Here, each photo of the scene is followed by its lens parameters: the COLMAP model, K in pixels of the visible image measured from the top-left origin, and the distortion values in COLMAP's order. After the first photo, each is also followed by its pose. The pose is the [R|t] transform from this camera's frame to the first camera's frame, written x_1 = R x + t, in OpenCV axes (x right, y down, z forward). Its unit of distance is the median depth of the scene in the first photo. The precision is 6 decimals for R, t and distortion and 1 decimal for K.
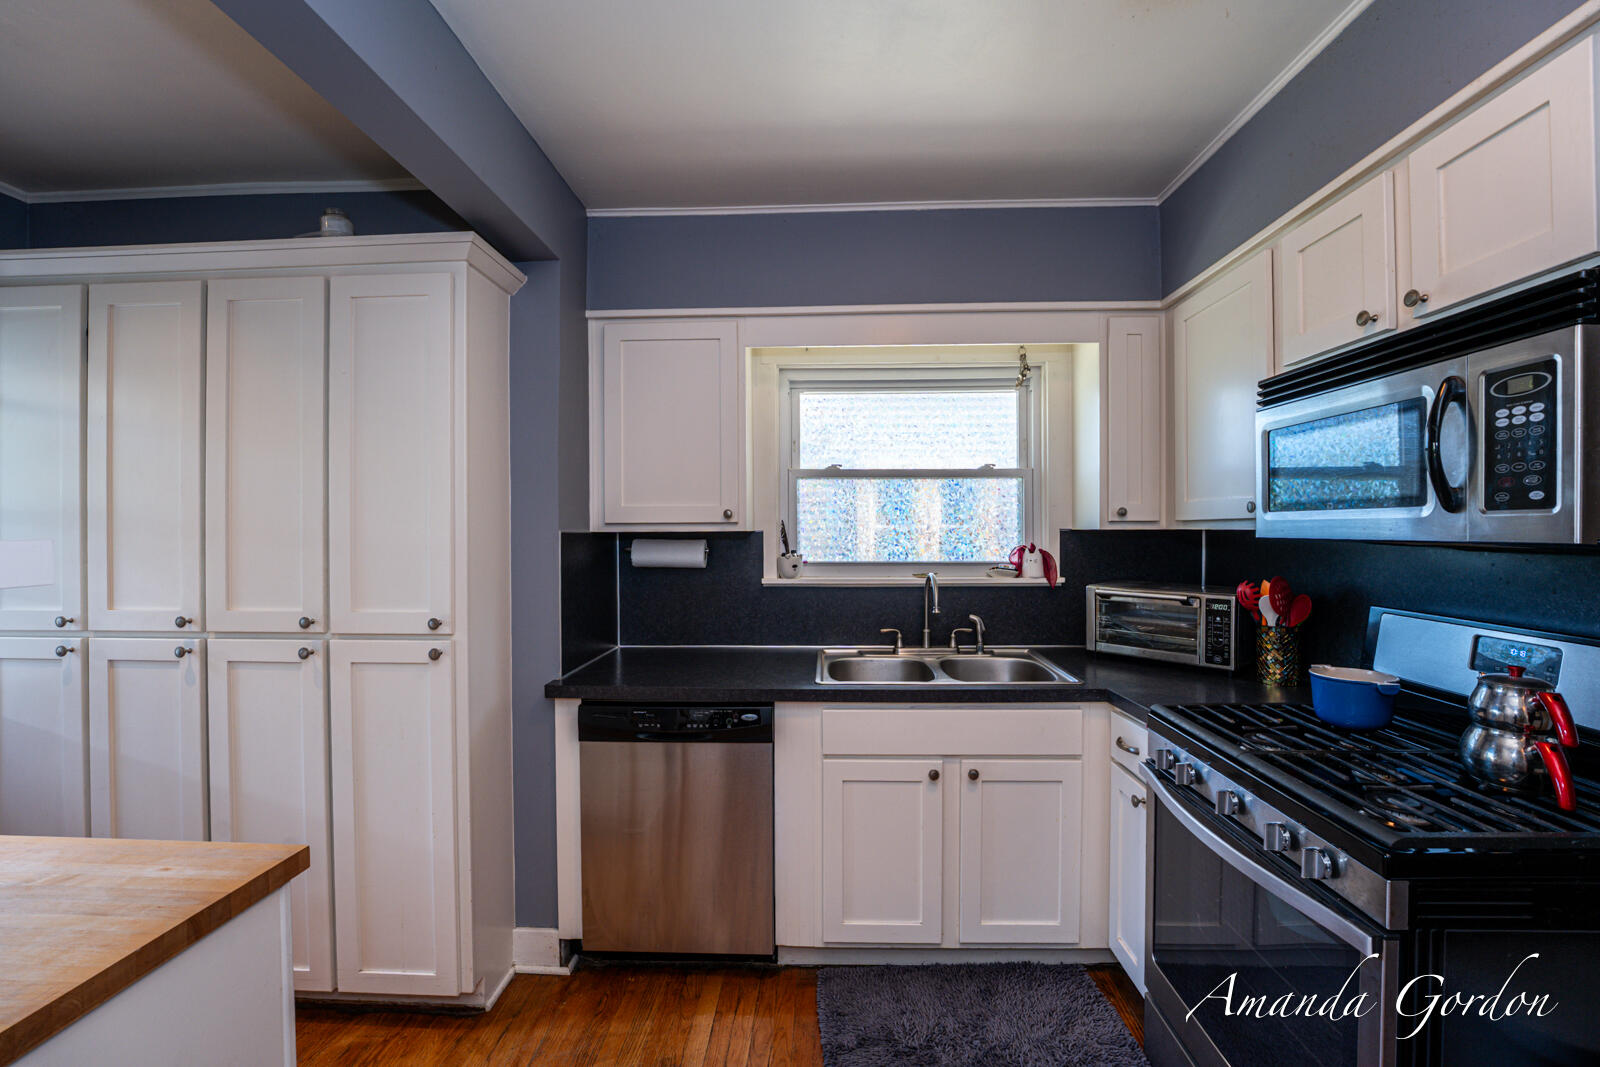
lens RADIAL K [[659.5, 0, 798.6], [0, 659.5, 530.7], [0, 0, 1]] dist [-0.001359, -0.000142]
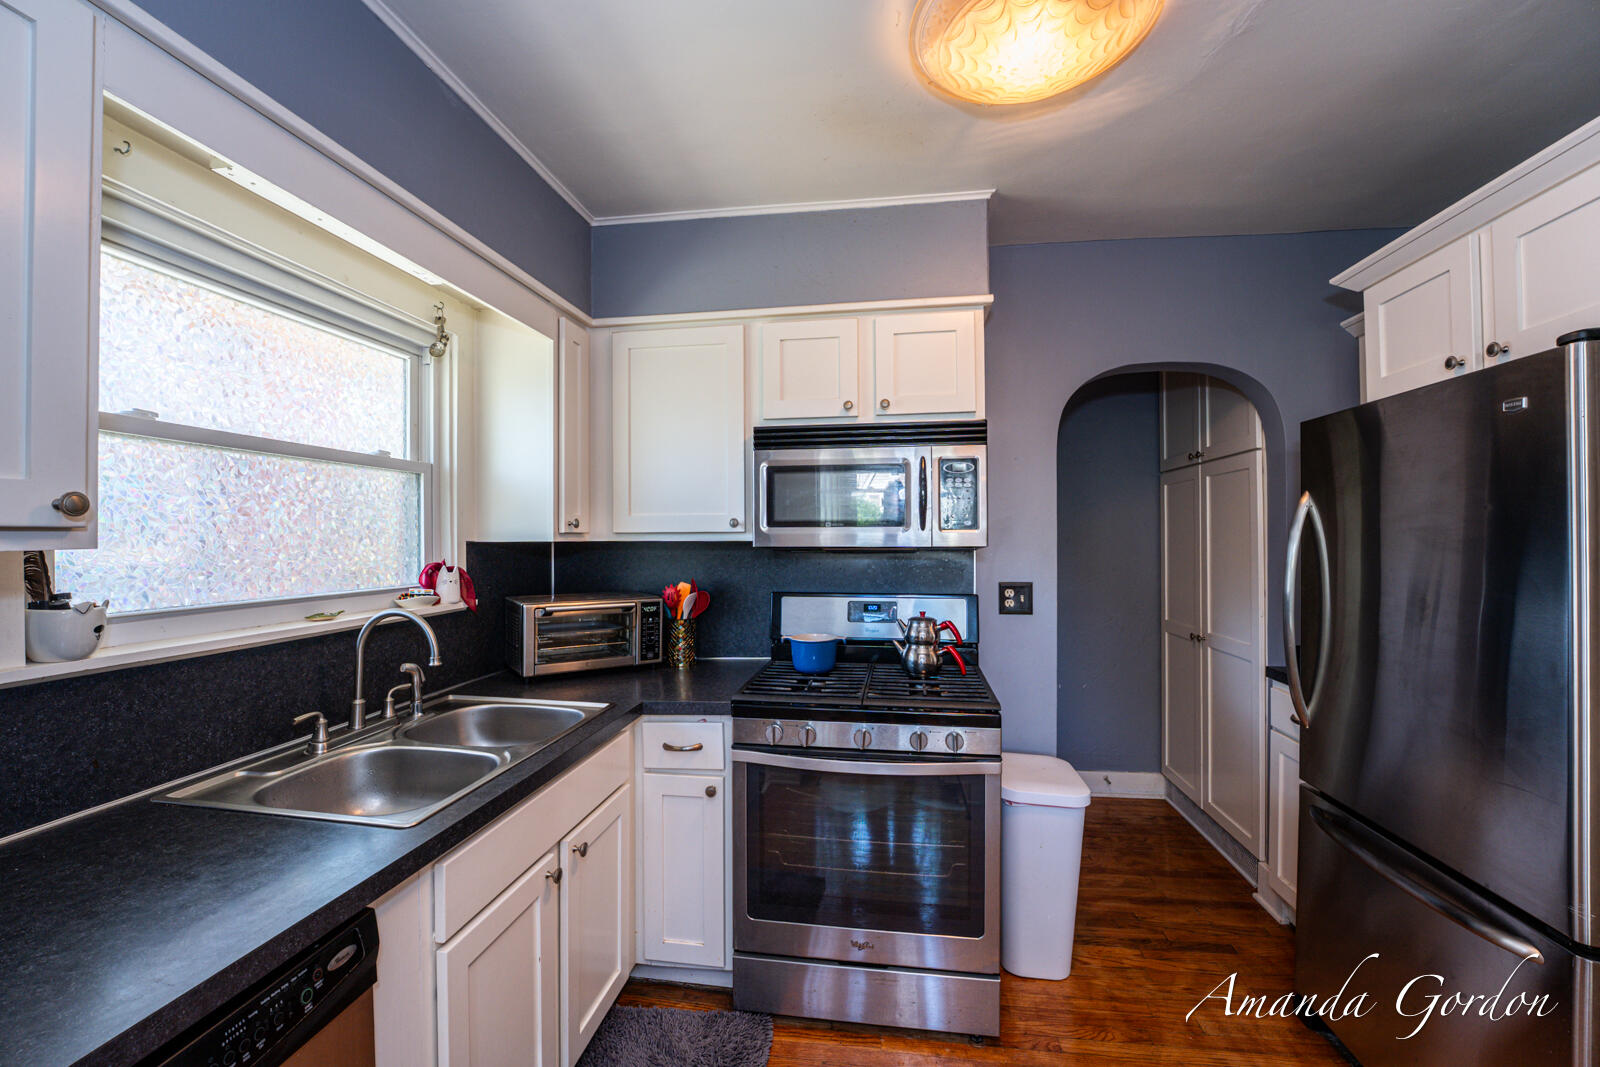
lens RADIAL K [[659.5, 0, 796.5], [0, 659.5, 535.8], [0, 0, 1]] dist [-0.001359, -0.000142]
pose [[0.125125, 0.006937, 0.992117, -0.418806], [0.006872, 0.999946, -0.007859, -0.000548], [-0.992117, 0.007801, 0.125071, 0.544527]]
